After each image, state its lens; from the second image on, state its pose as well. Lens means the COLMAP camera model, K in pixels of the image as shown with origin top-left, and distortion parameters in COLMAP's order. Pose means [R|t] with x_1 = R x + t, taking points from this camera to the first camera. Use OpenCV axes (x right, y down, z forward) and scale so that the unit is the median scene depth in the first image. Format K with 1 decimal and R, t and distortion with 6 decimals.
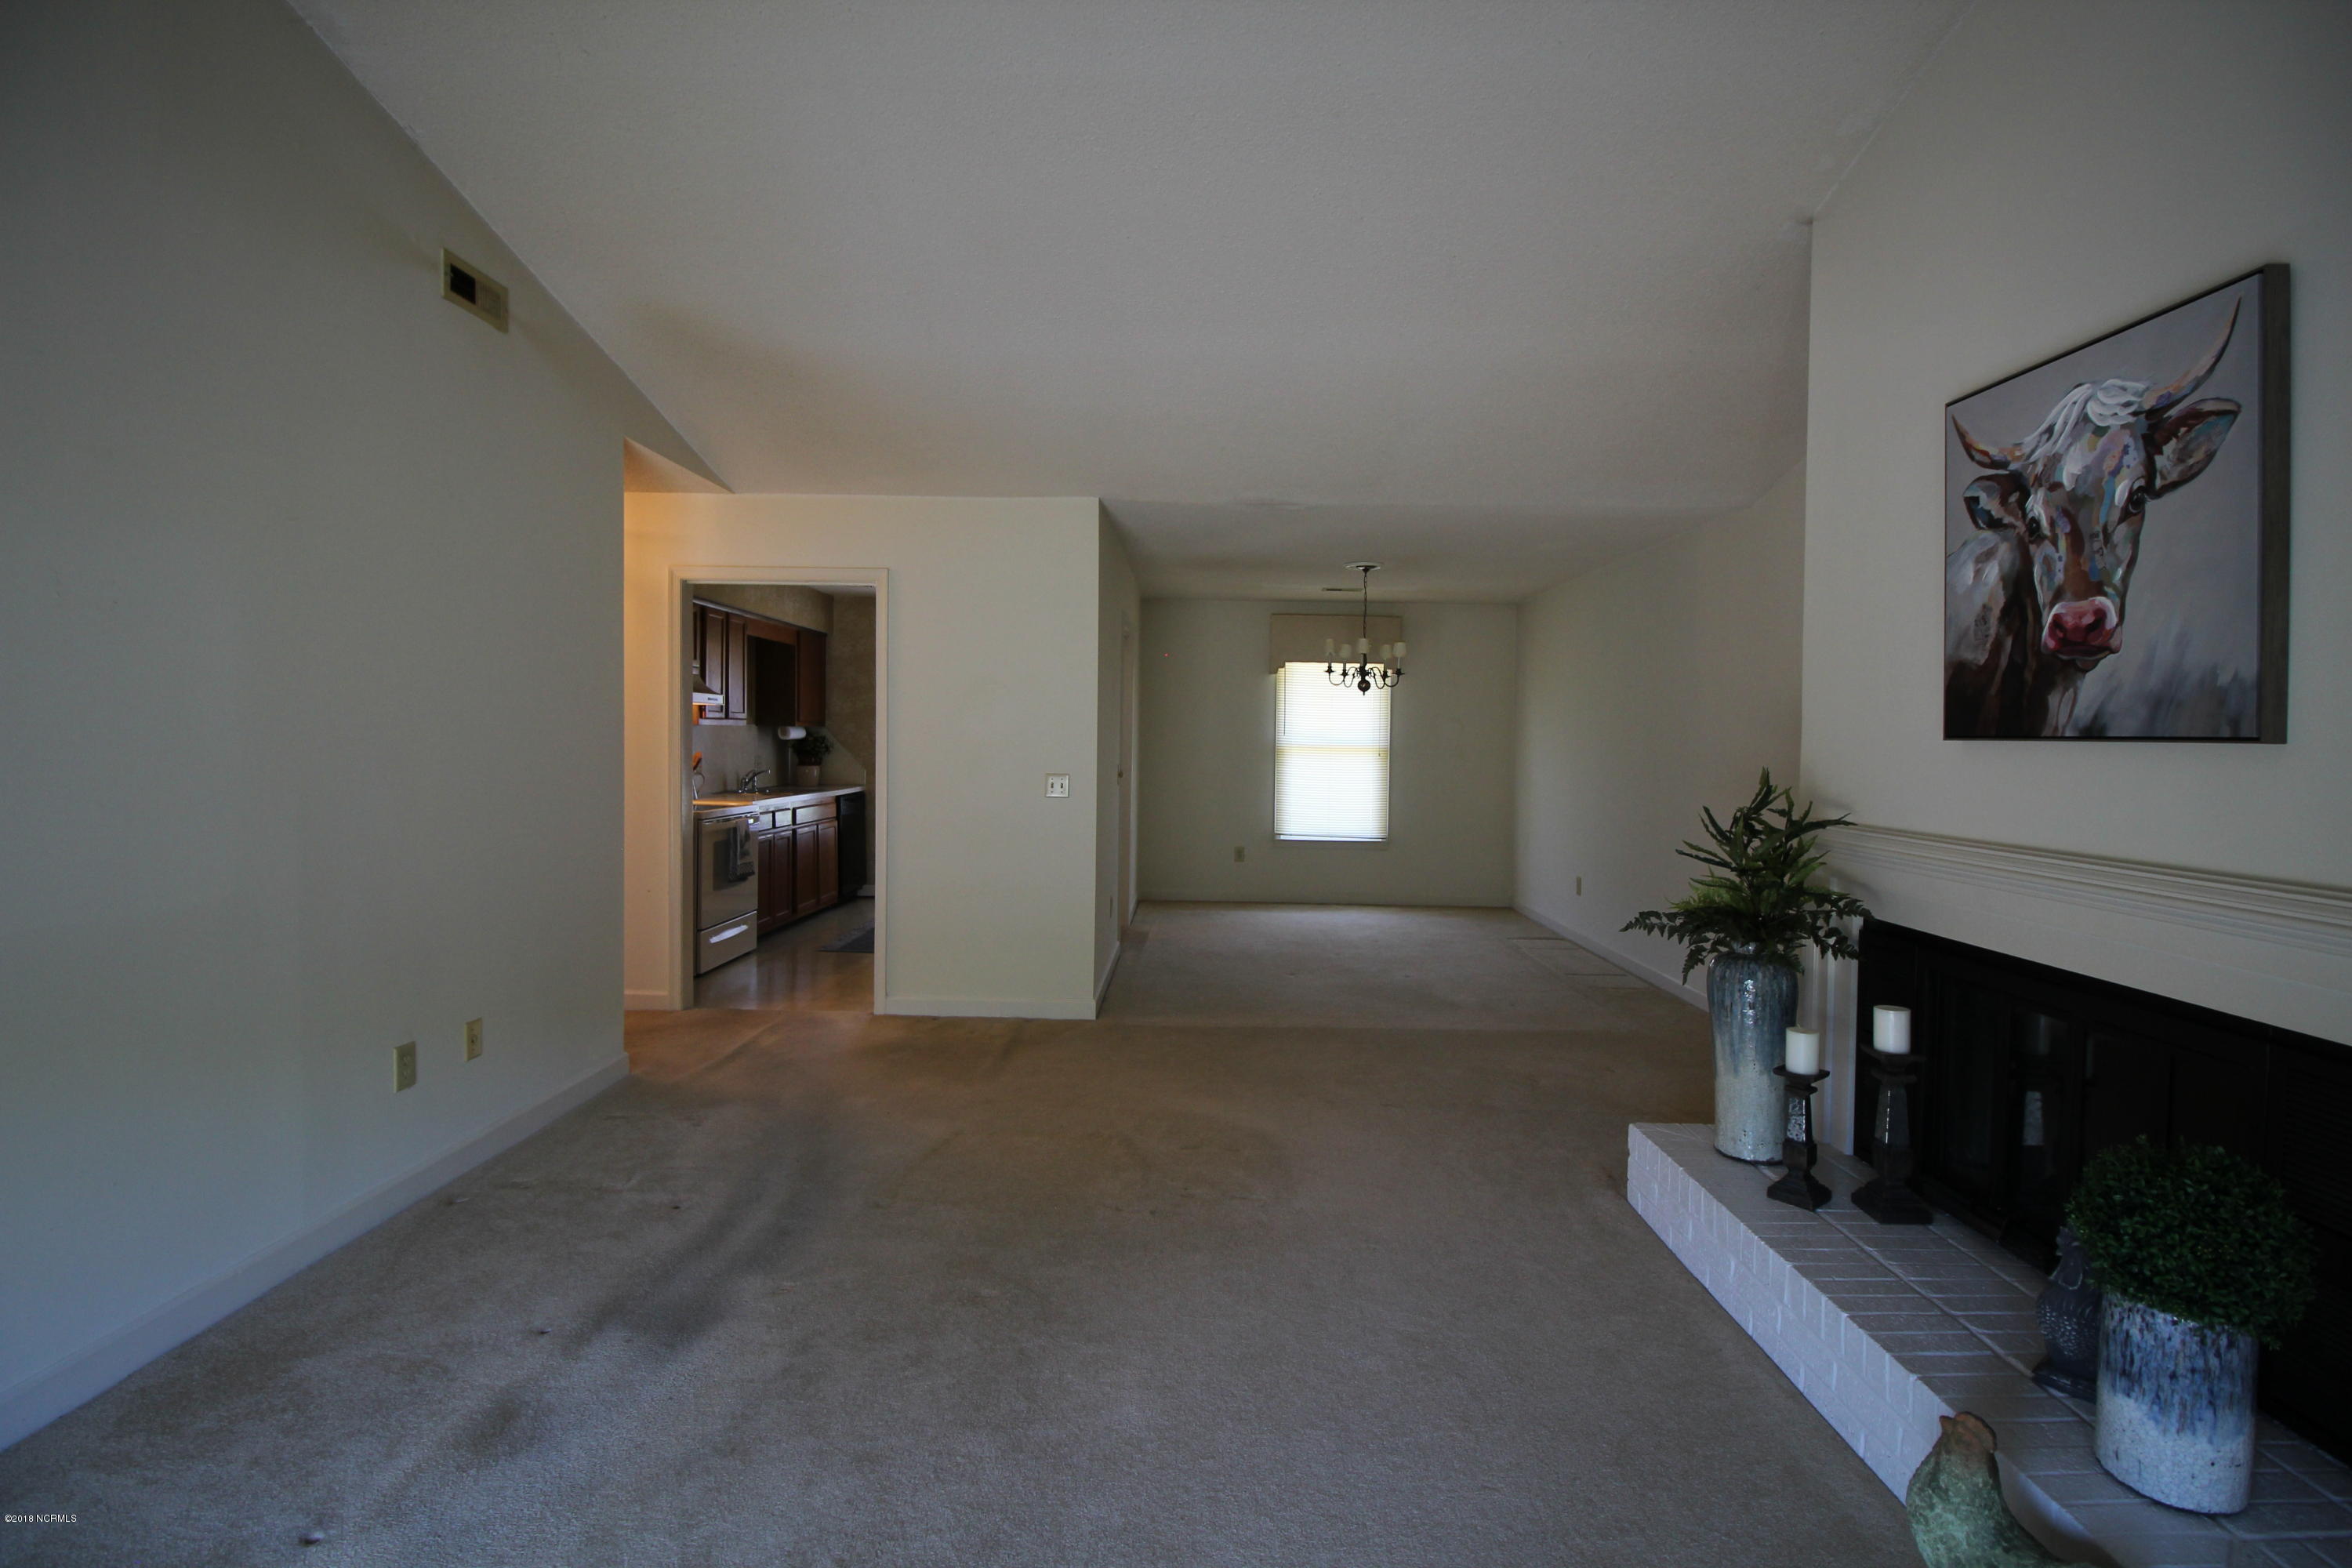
lens RADIAL K [[1094.1, 0, 1174.5], [0, 1094.1, 766.0], [0, 0, 1]] dist [-0.004859, -0.009707]
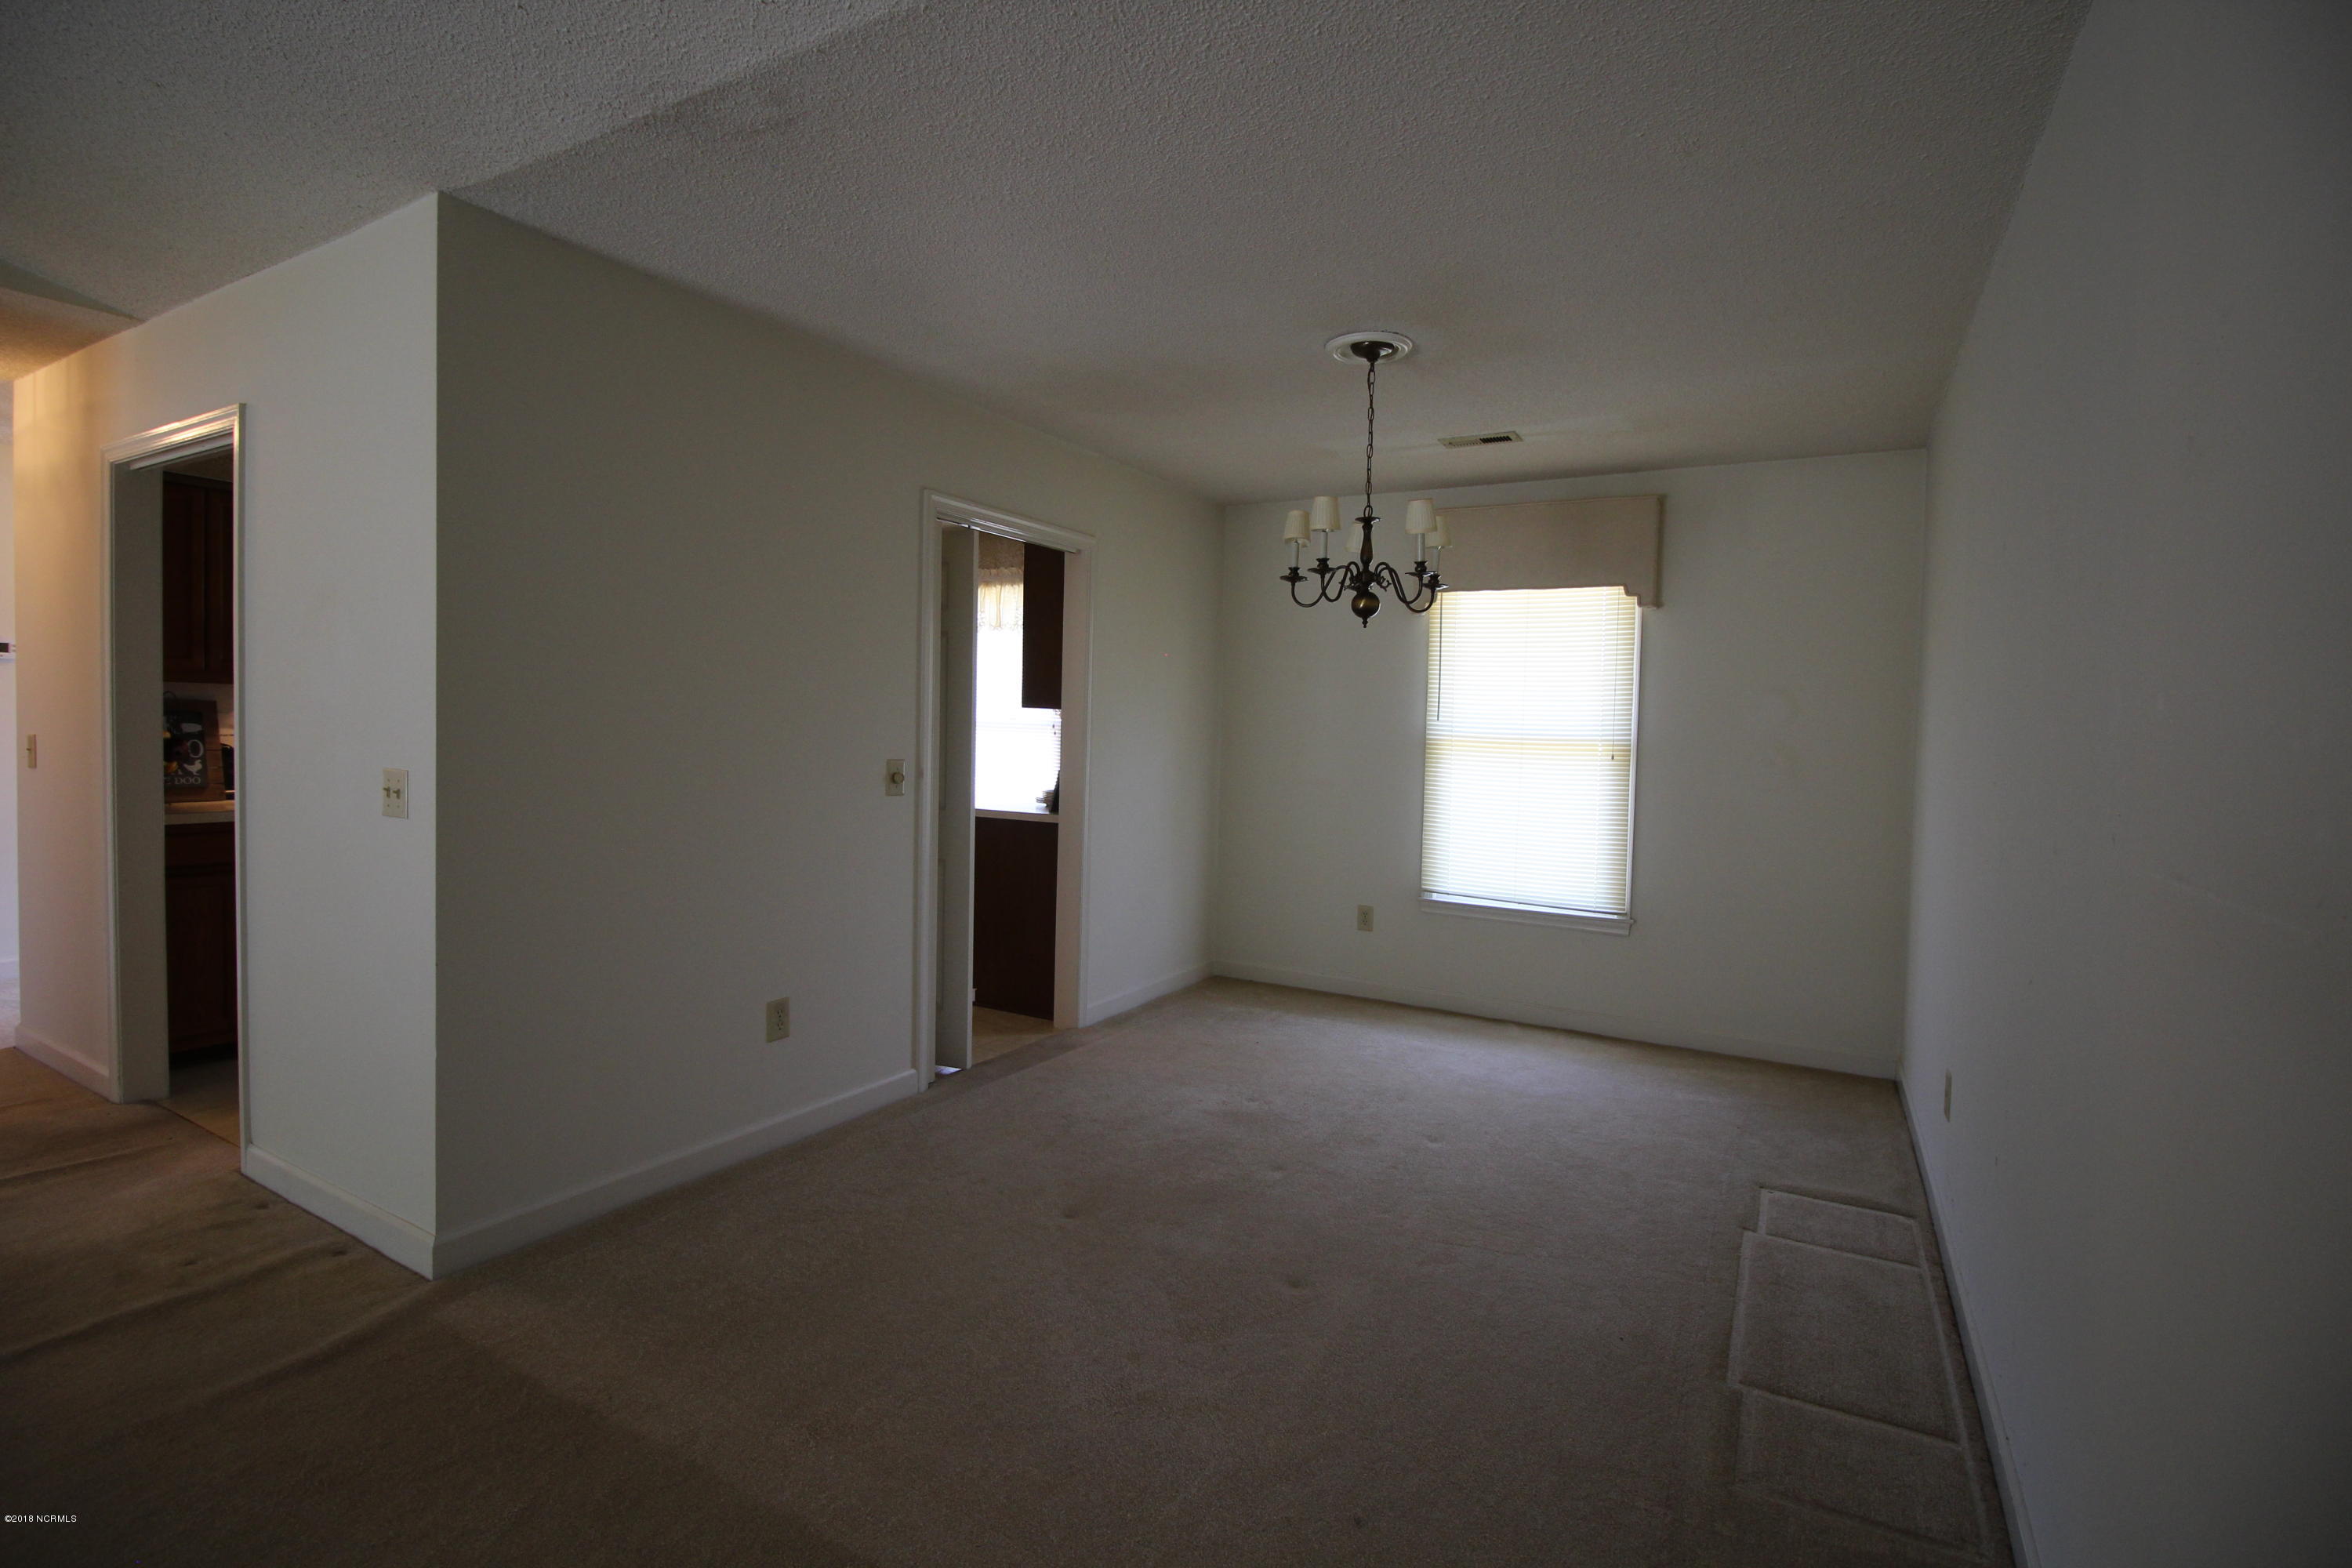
lens RADIAL K [[1094.1, 0, 1172.3], [0, 1094.1, 775.5], [0, 0, 1]] dist [-0.004859, -0.009707]
pose [[0.871769, 0.040929, -0.488205, 0.930760], [-0.033859, 0.999155, 0.023305, -0.027163], [0.488746, -0.003787, 0.872418, 1.553404]]
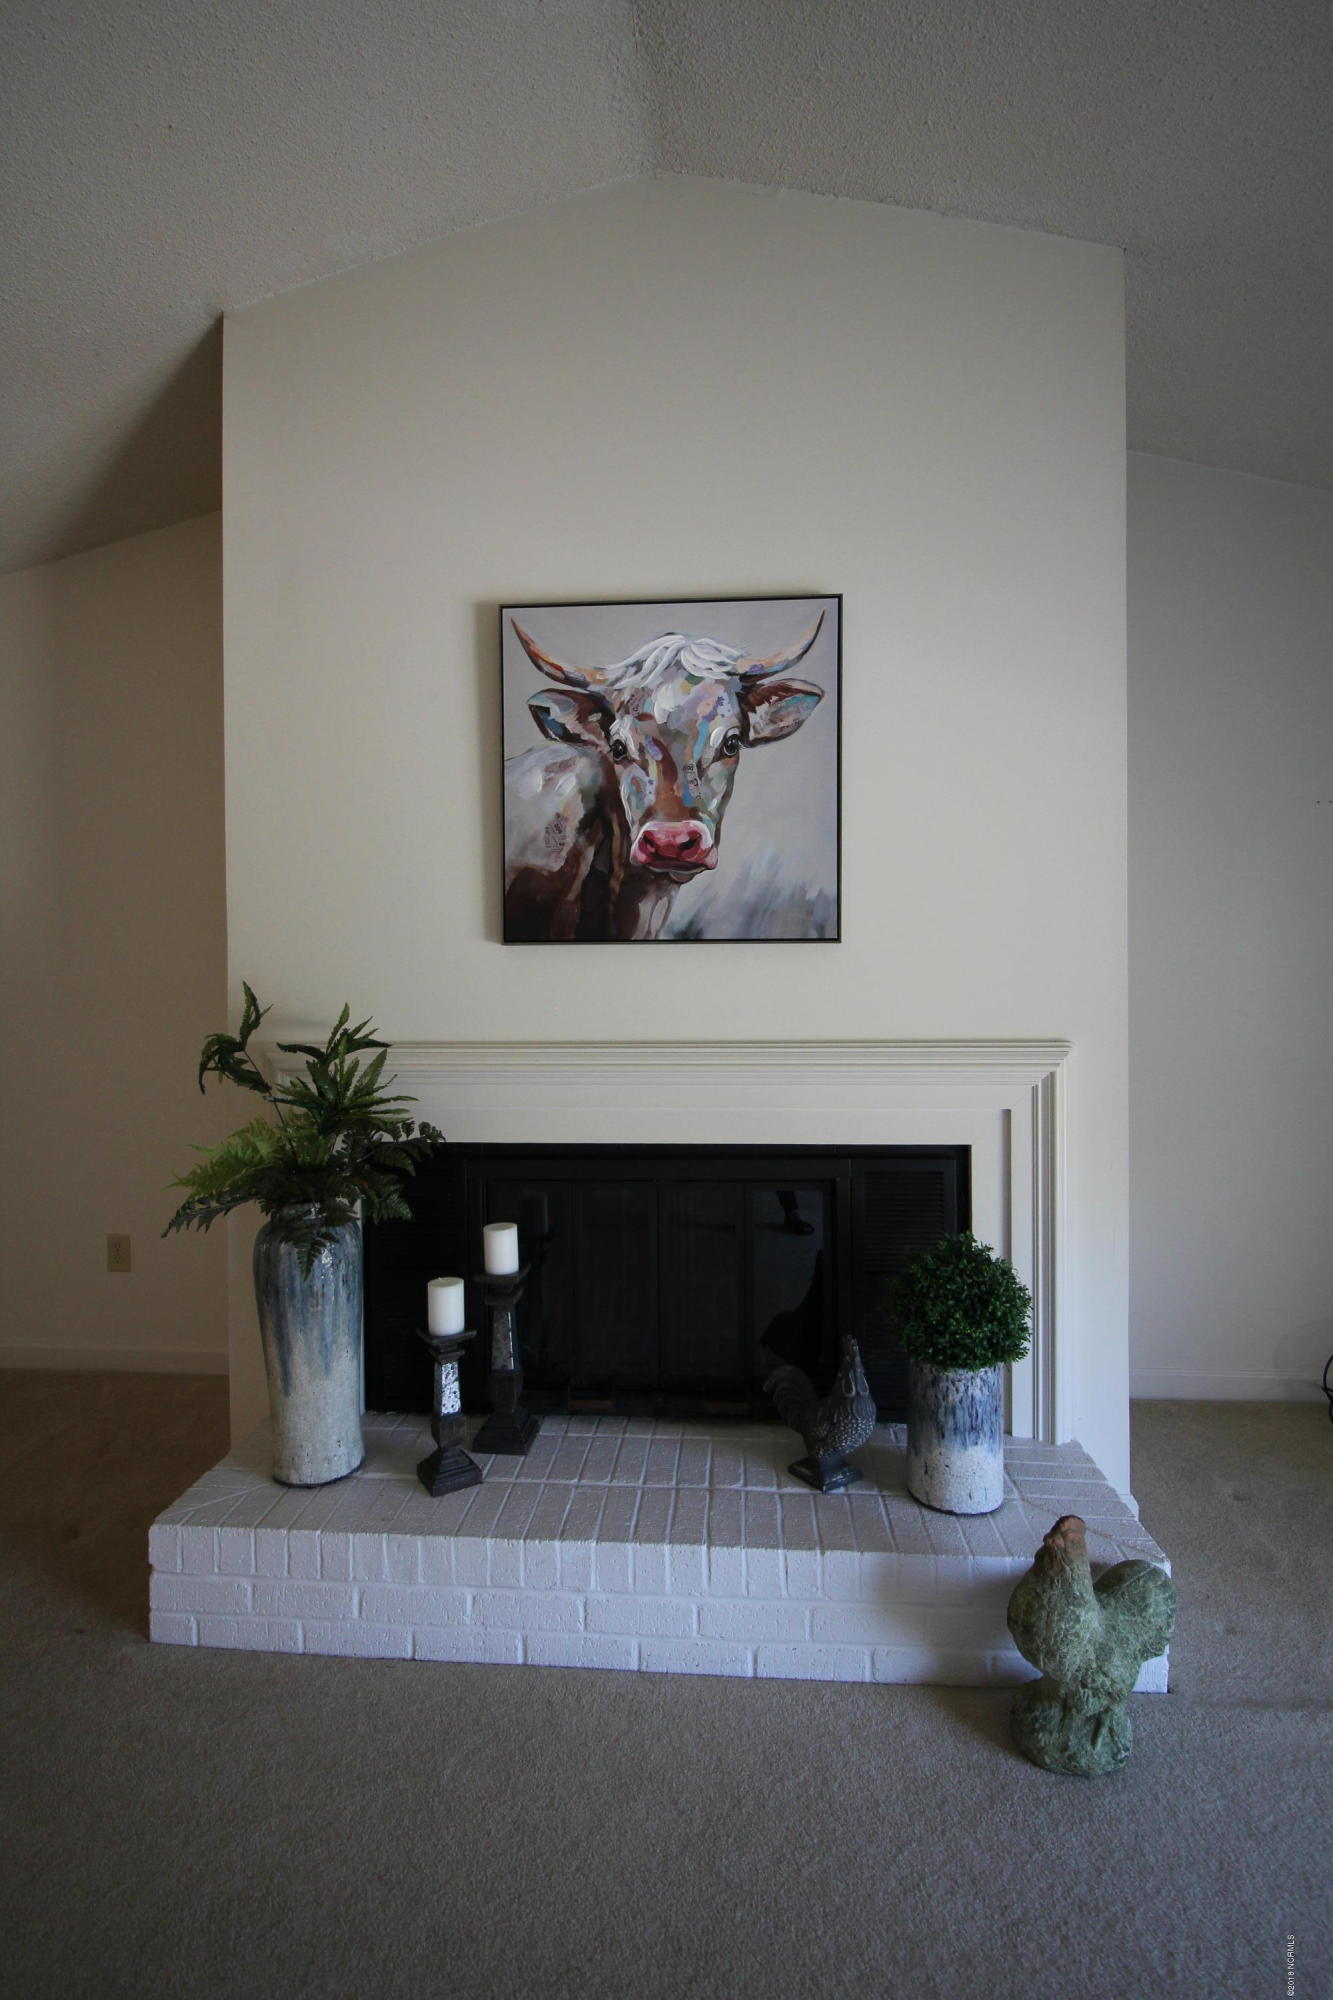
lens RADIAL K [[1005.2, 0, 659.4], [0, 1005.2, 991.5], [0, 0, 1]] dist [-0.000069, -0.001870]
pose [[0.058106, -0.024205, 0.998017, -0.210726], [0.034434, 0.999160, 0.022228, 0.003428], [-0.997716, 0.033074, 0.058890, 0.845918]]
